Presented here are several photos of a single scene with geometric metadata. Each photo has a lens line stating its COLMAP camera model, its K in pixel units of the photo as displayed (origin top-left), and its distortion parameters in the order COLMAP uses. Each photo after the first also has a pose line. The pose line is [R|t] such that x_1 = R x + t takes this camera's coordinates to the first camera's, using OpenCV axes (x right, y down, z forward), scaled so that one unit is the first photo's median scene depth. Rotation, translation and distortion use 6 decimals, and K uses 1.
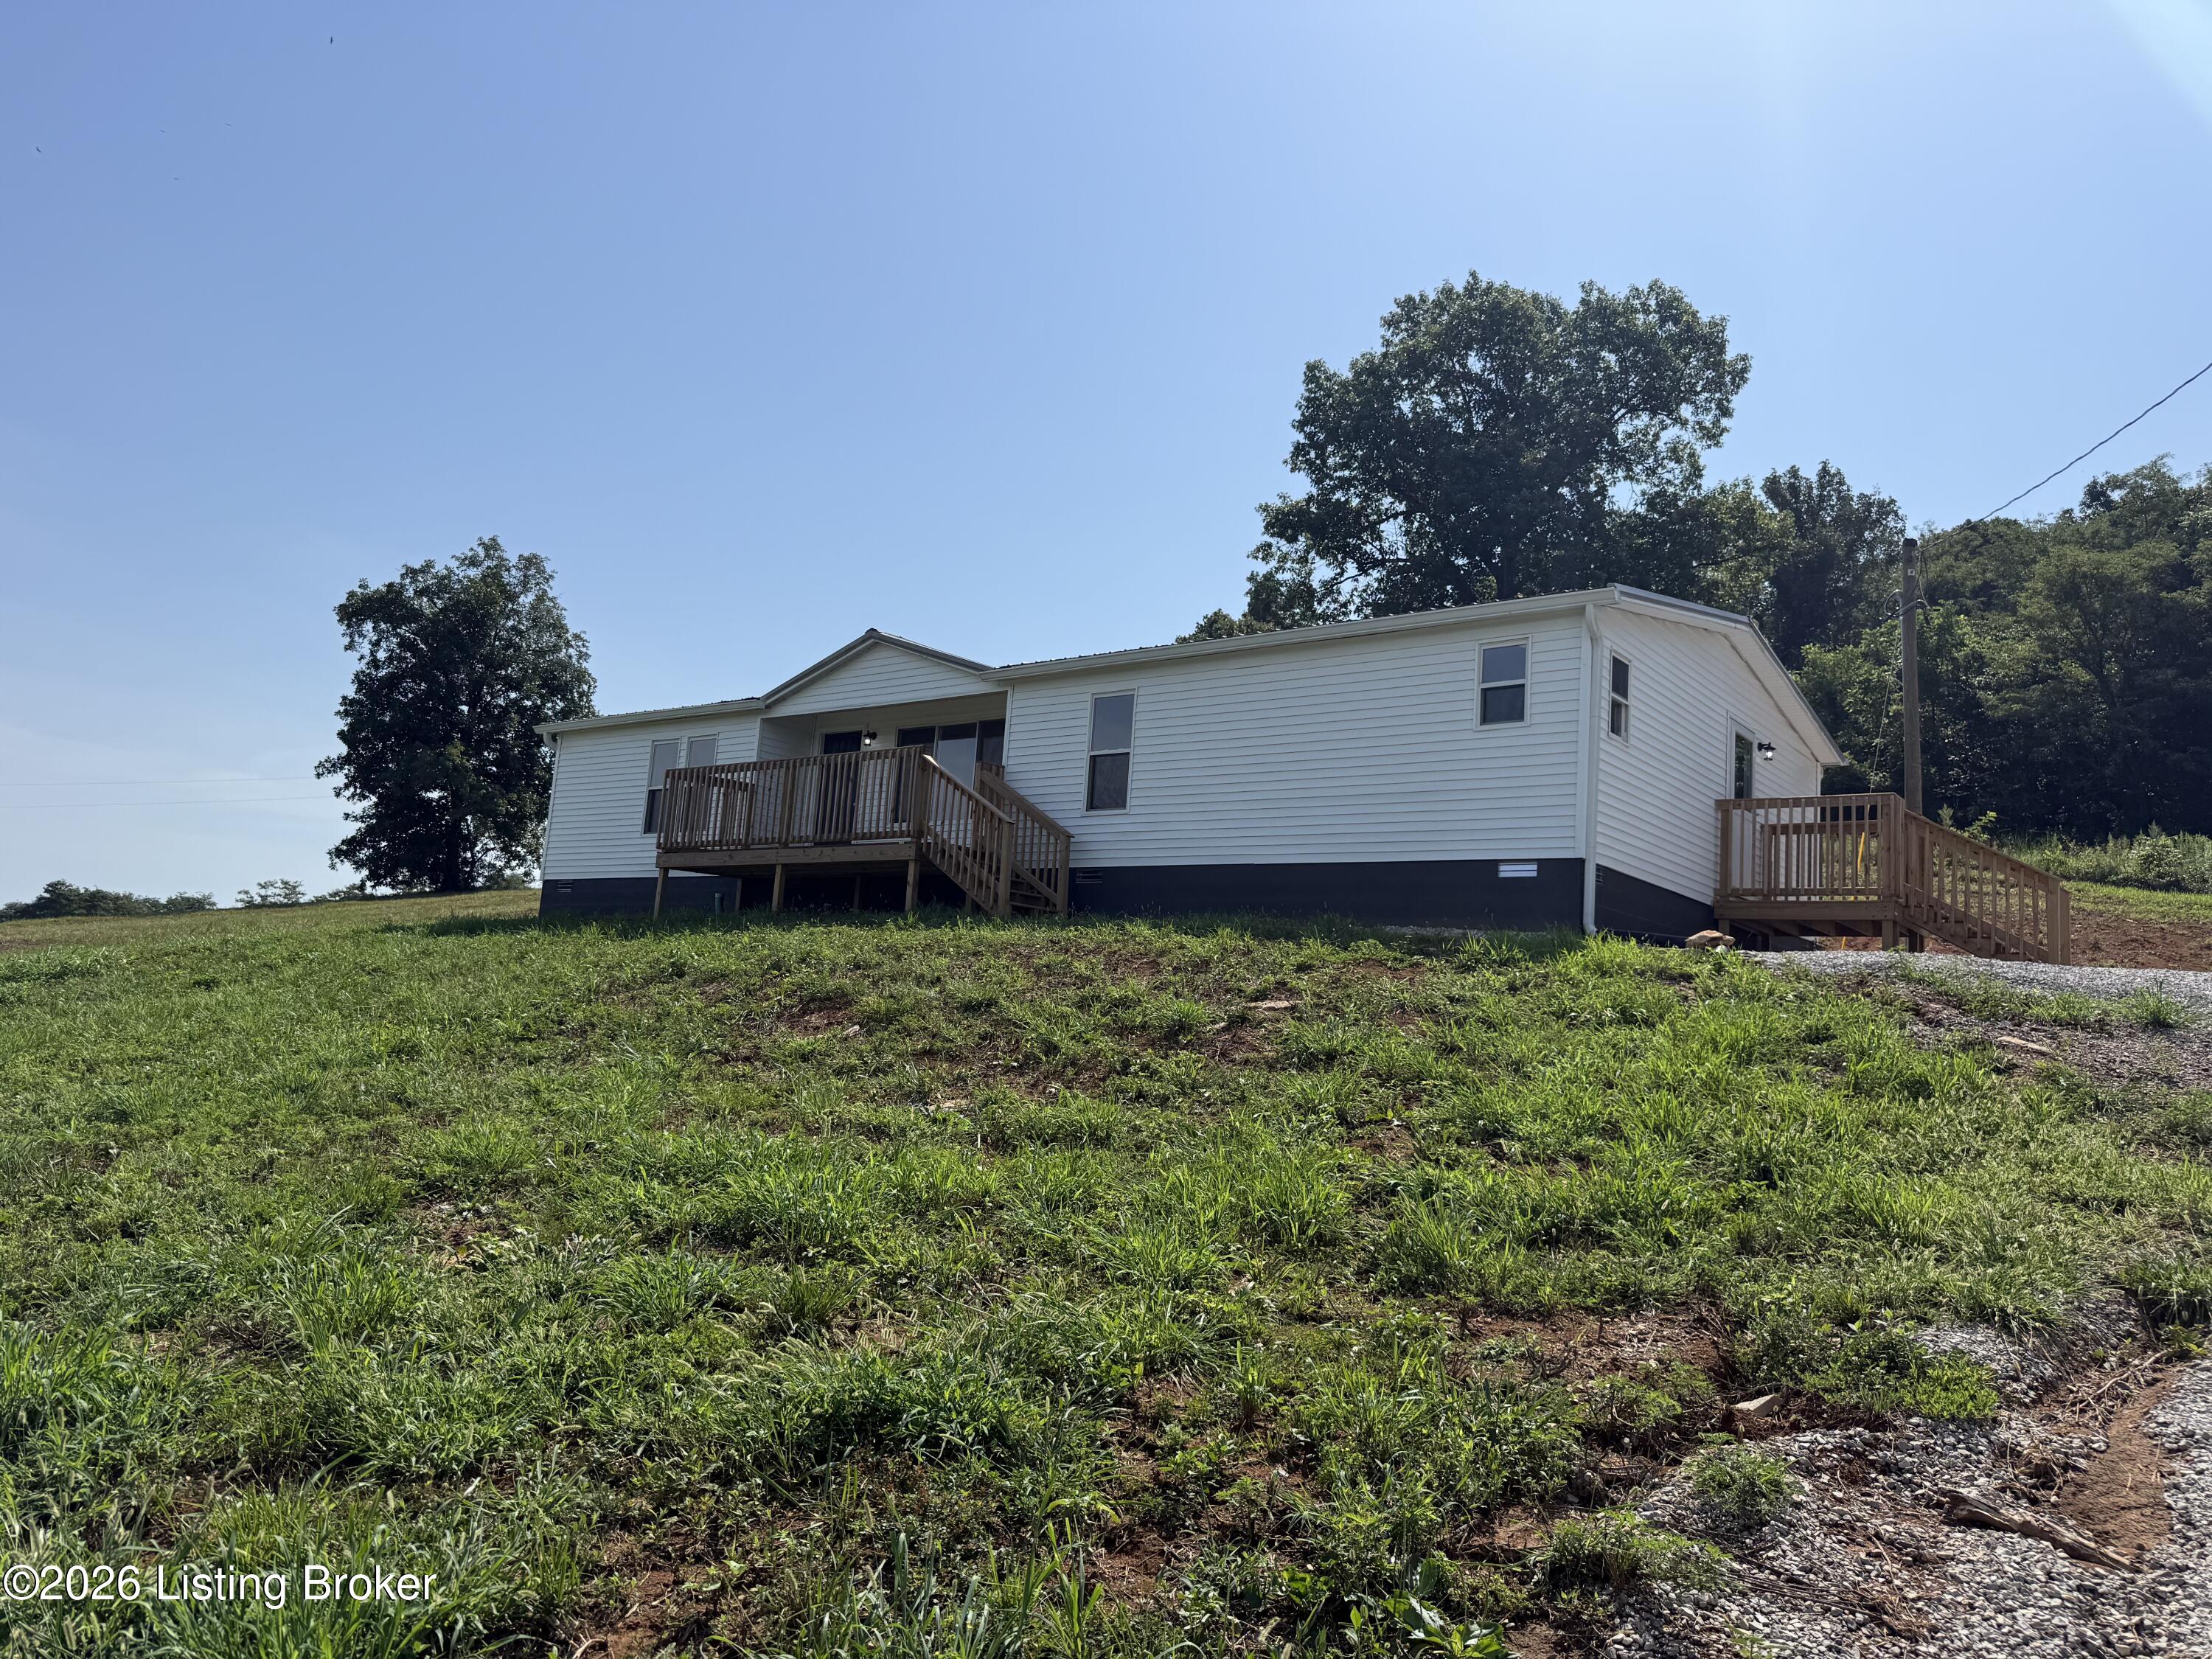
lens RADIAL K [[1602.2, 0, 1083.9], [0, 1602.2, 829.0], [0, 0, 1]] dist [0.073054, -0.084843]
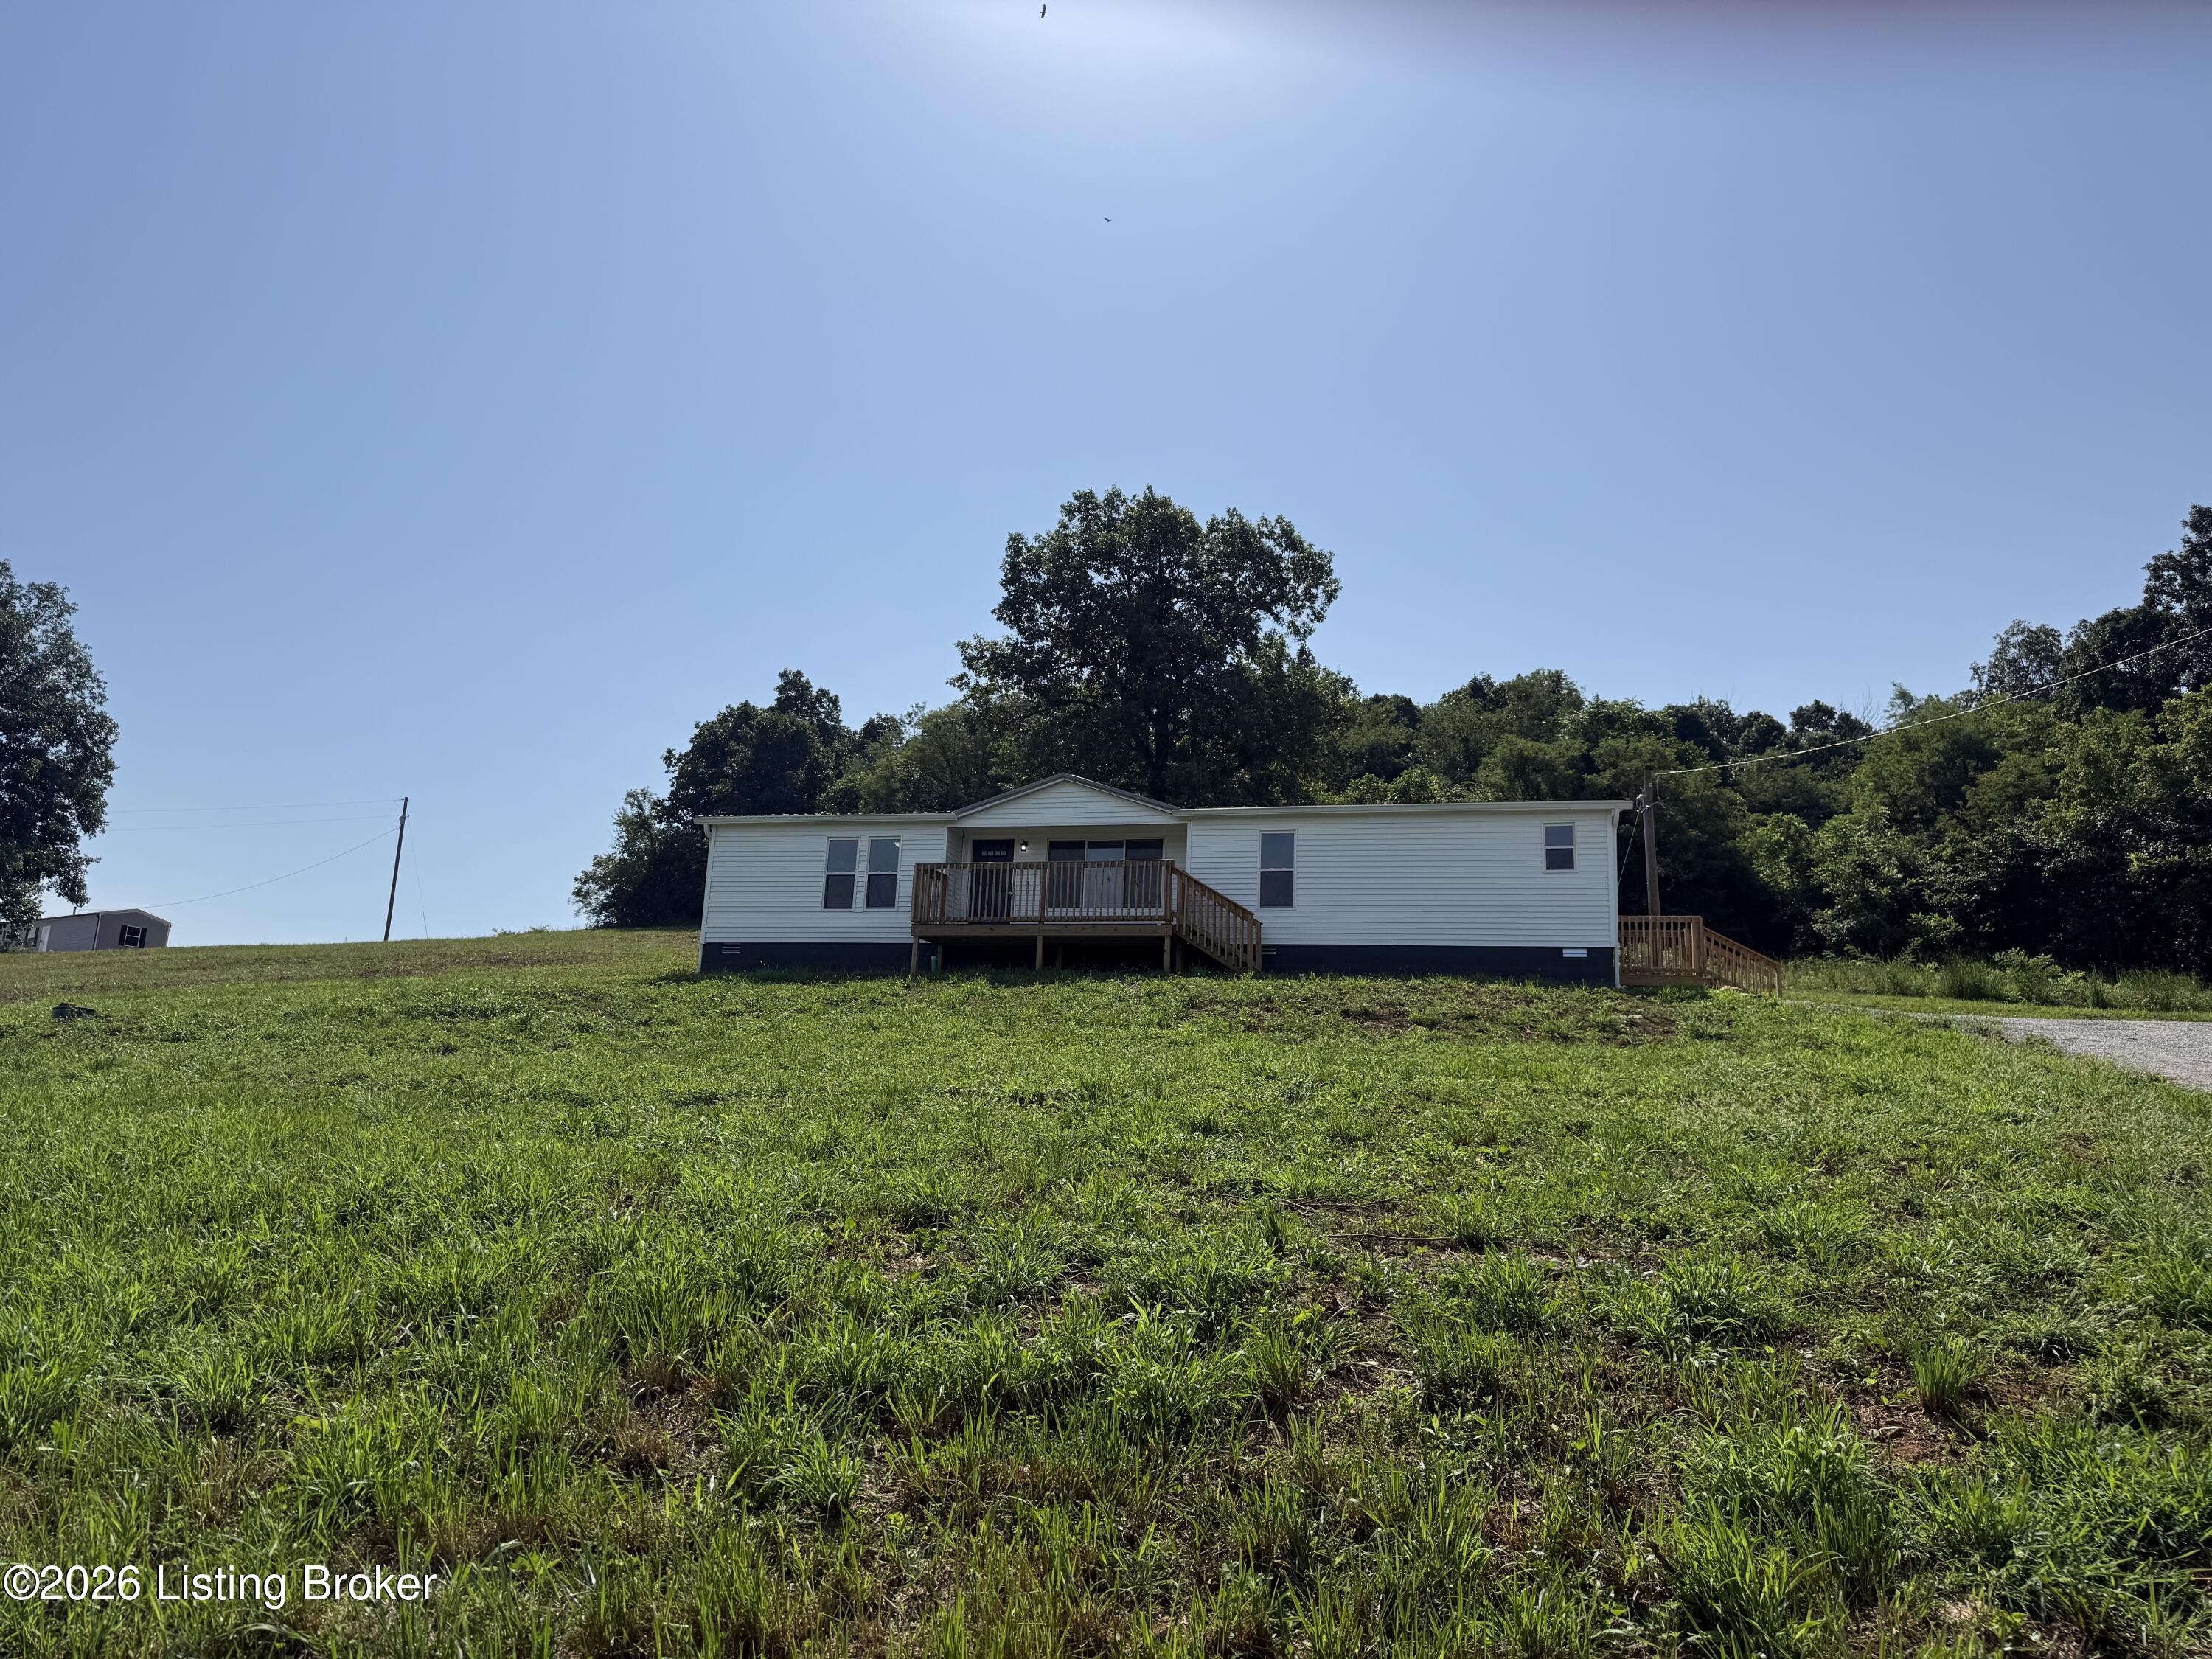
lens RADIAL K [[1602.2, 0, 1083.9], [0, 1602.2, 829.0], [0, 0, 1]] dist [0.073054, -0.084843]
pose [[0.912717, 0.056045, 0.404731, -0.315082], [-0.035160, 0.997647, -0.058858, 0.004158], [-0.407078, 0.039491, 0.912539, -0.135740]]
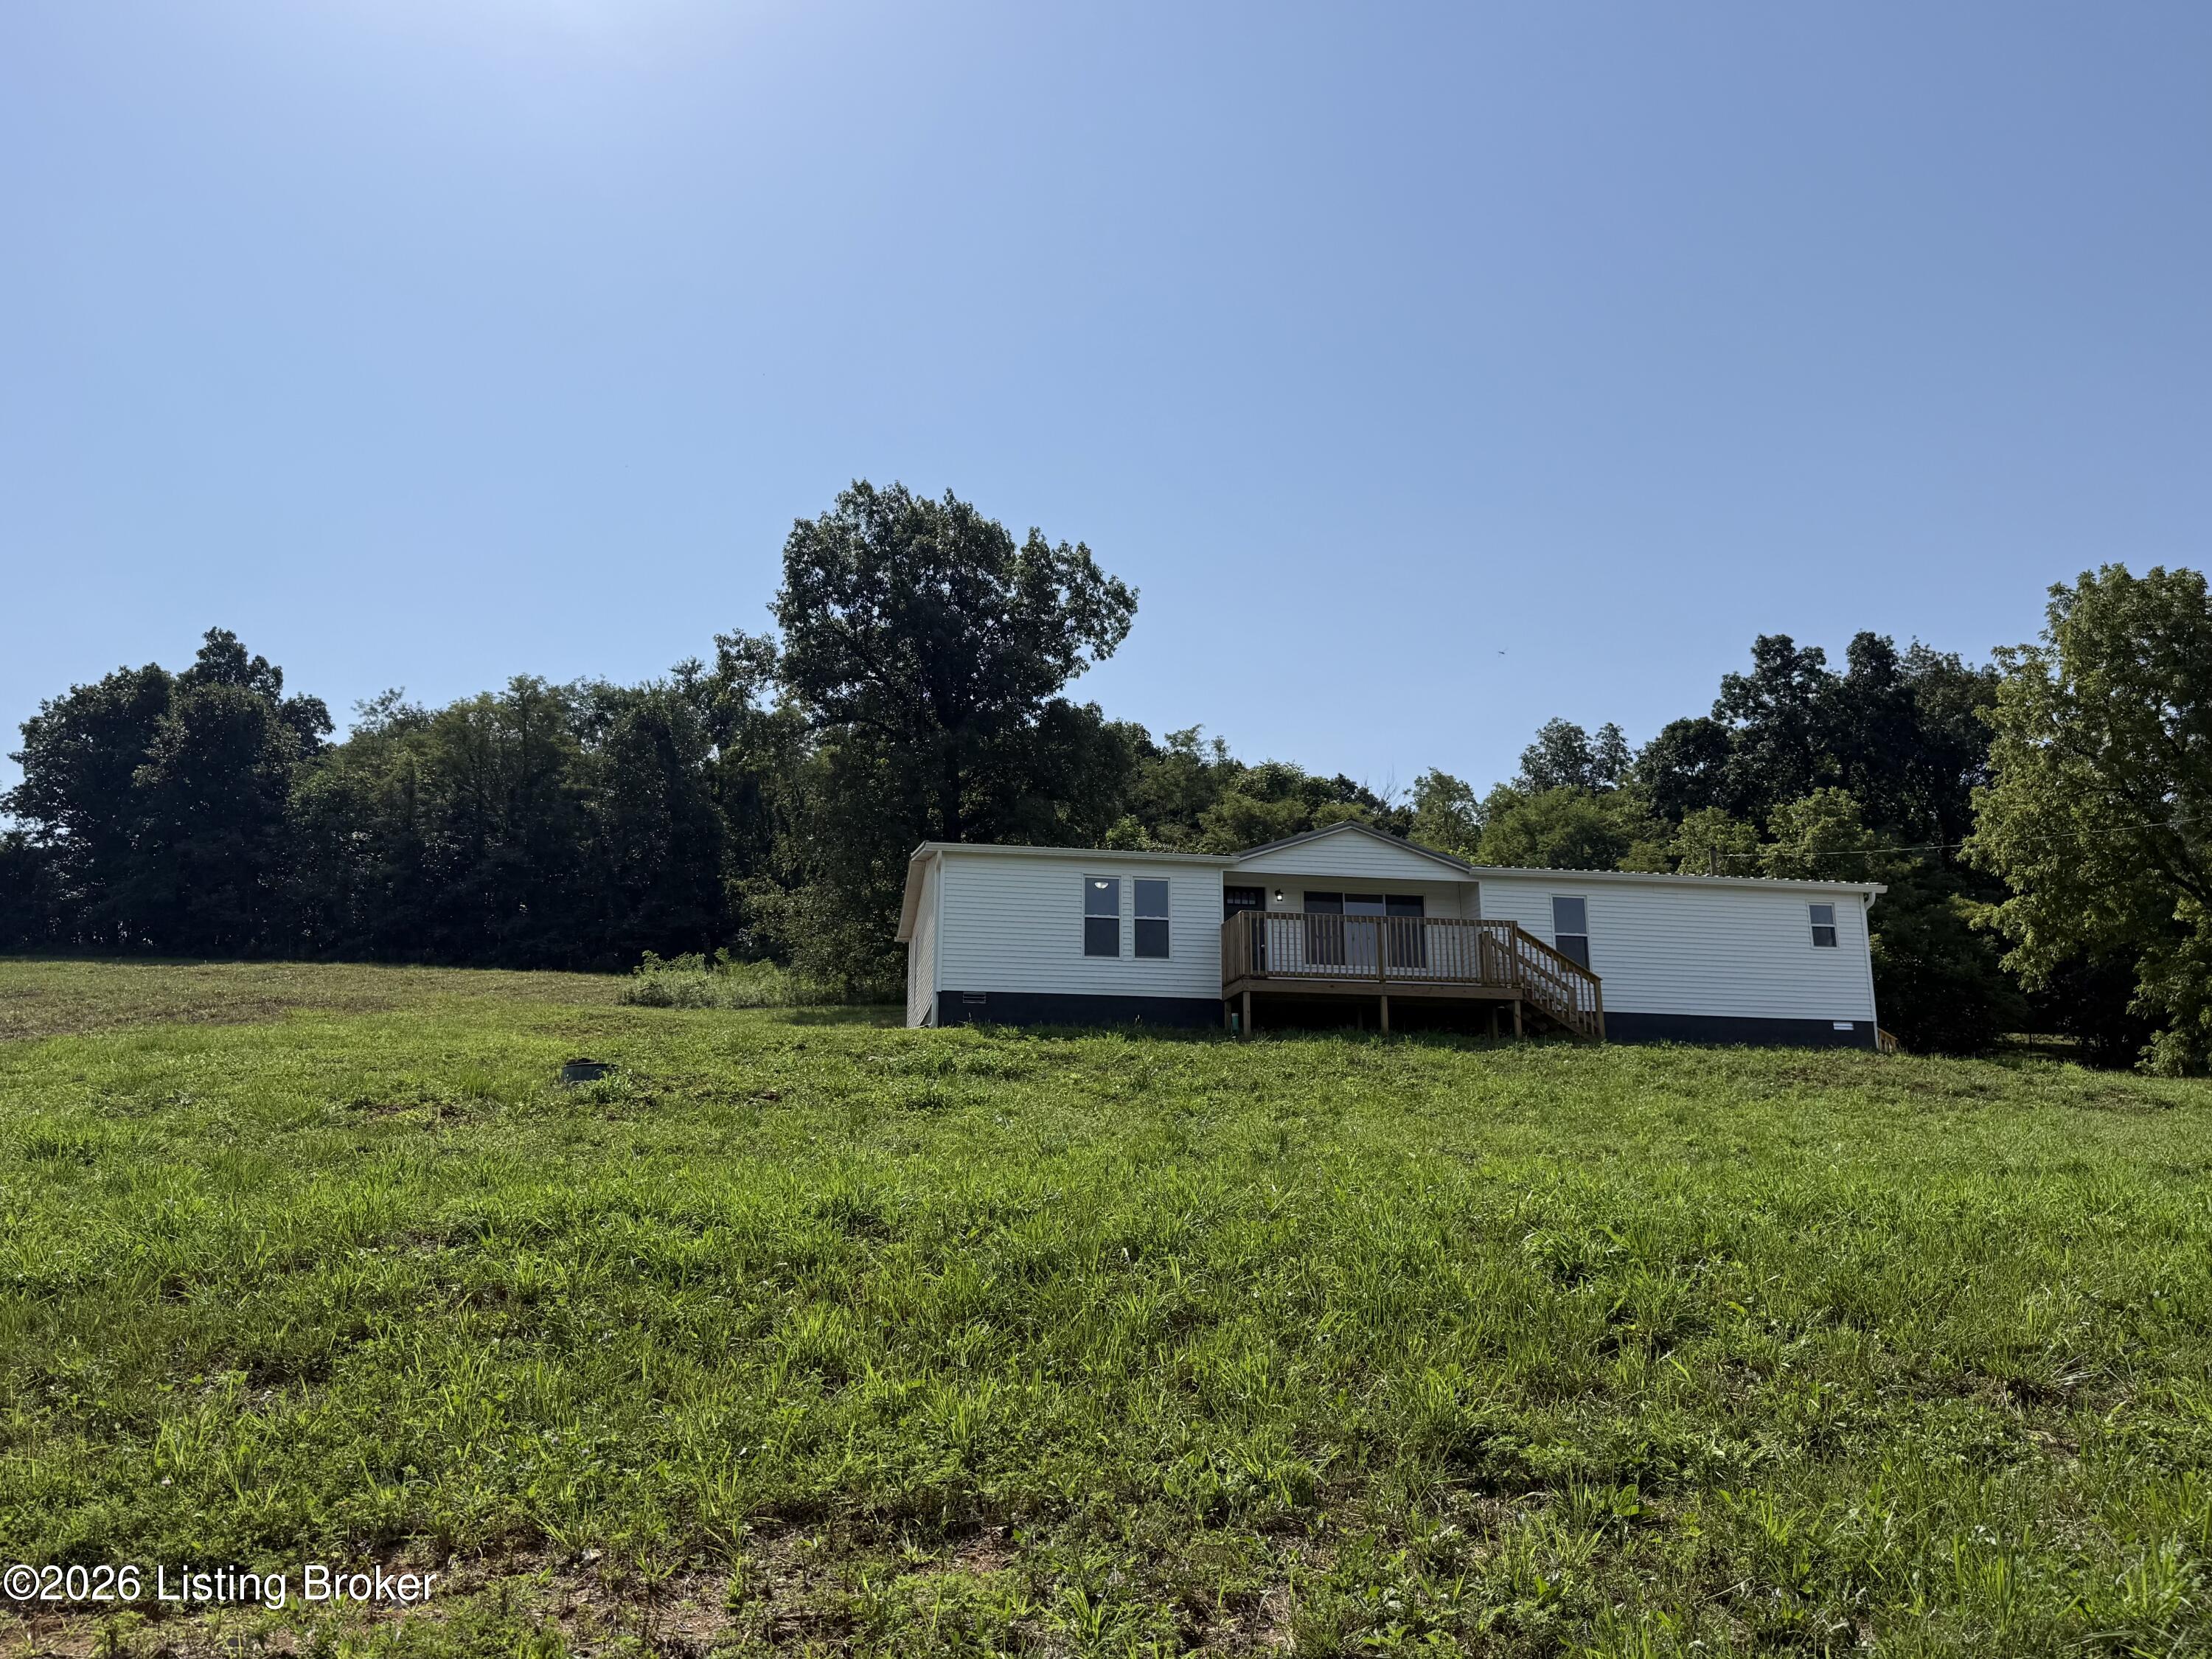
lens RADIAL K [[1774.4, 0, 1106.0], [0, 1774.4, 829.5], [0, 0, 1]] dist [0.080455, -0.105115]
pose [[0.654503, 0.117814, 0.746824, -0.627056], [-0.062388, 0.992832, -0.101947, 0.021522], [-0.753481, 0.020132, 0.657161, 0.086246]]
